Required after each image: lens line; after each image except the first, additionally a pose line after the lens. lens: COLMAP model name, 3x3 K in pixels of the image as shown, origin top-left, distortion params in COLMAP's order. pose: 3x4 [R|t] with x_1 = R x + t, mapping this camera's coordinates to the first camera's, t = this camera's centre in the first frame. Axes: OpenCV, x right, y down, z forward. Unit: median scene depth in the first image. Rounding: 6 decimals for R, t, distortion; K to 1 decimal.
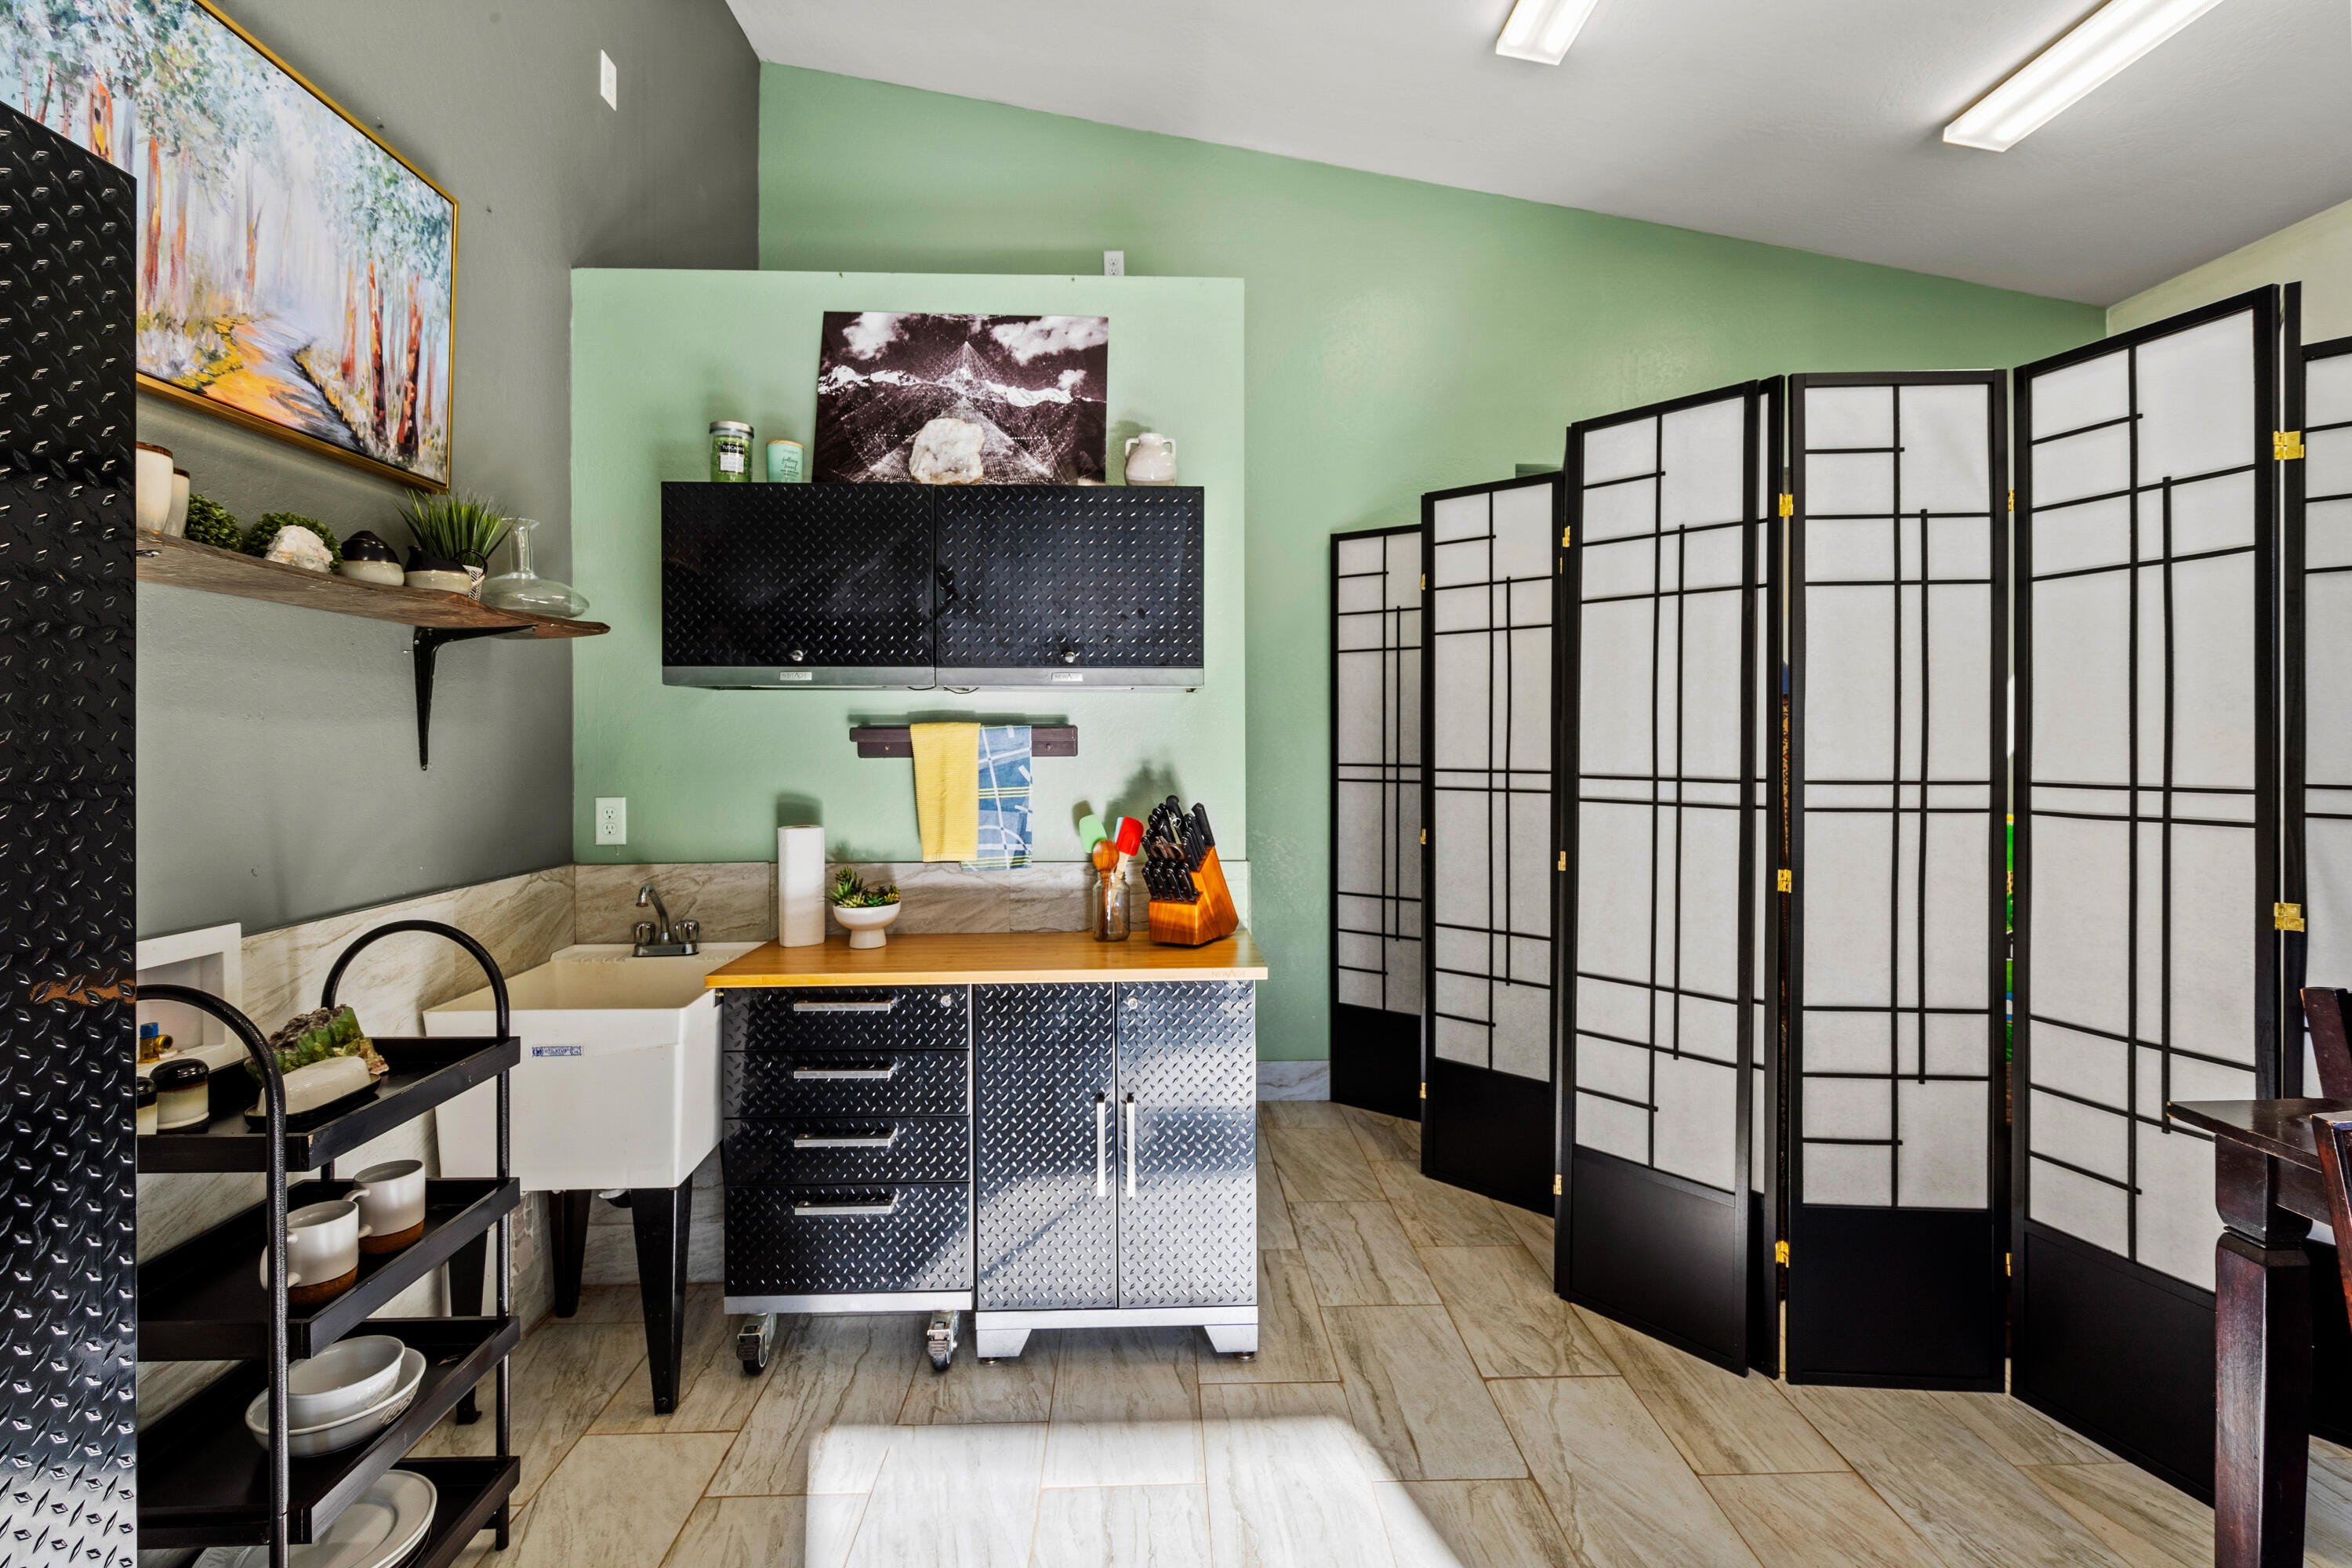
lens RADIAL K [[1075.9, 0, 1179.7], [0, 1075.9, 747.3], [0, 0, 1]] dist [-0.005996, 0.002431]
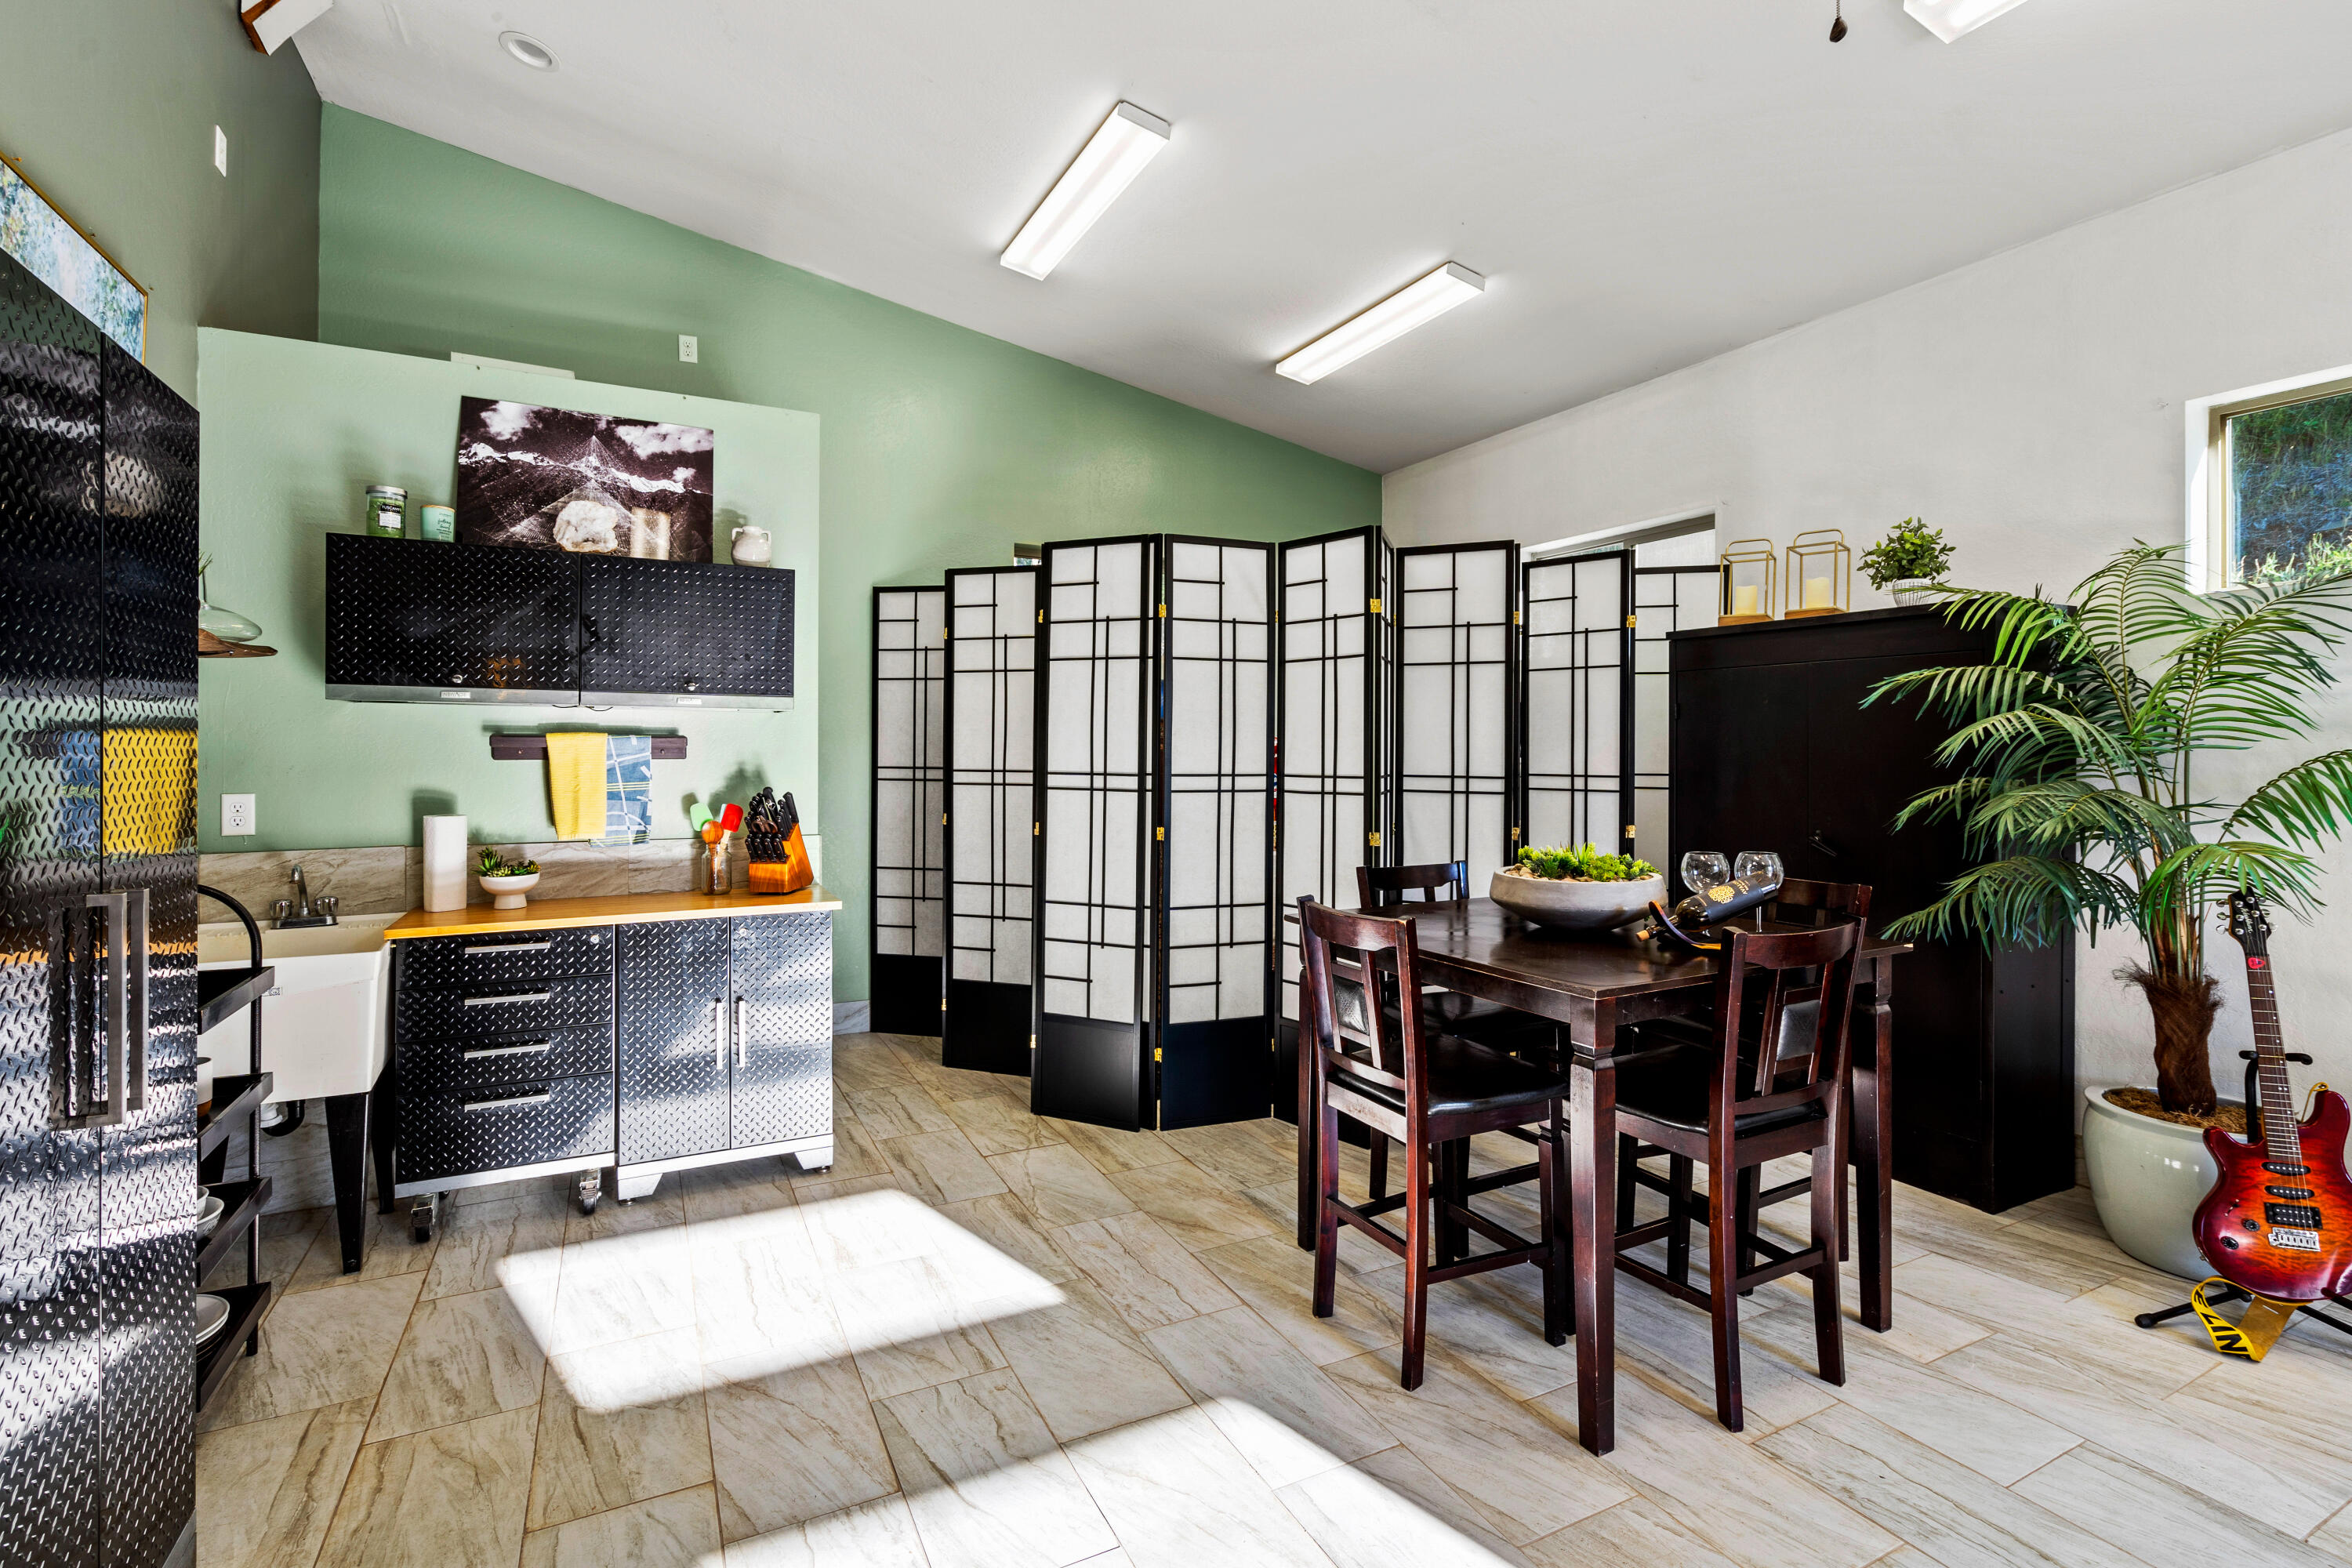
lens RADIAL K [[1075.9, 0, 1184.2], [0, 1075.9, 746.3], [0, 0, 1]] dist [-0.005996, 0.002431]
pose [[0.901657, 0.007771, 0.432381, -0.128661], [-0.003825, 0.999943, -0.009995, 0.003796], [-0.432434, 0.007359, 0.901635, -0.516342]]
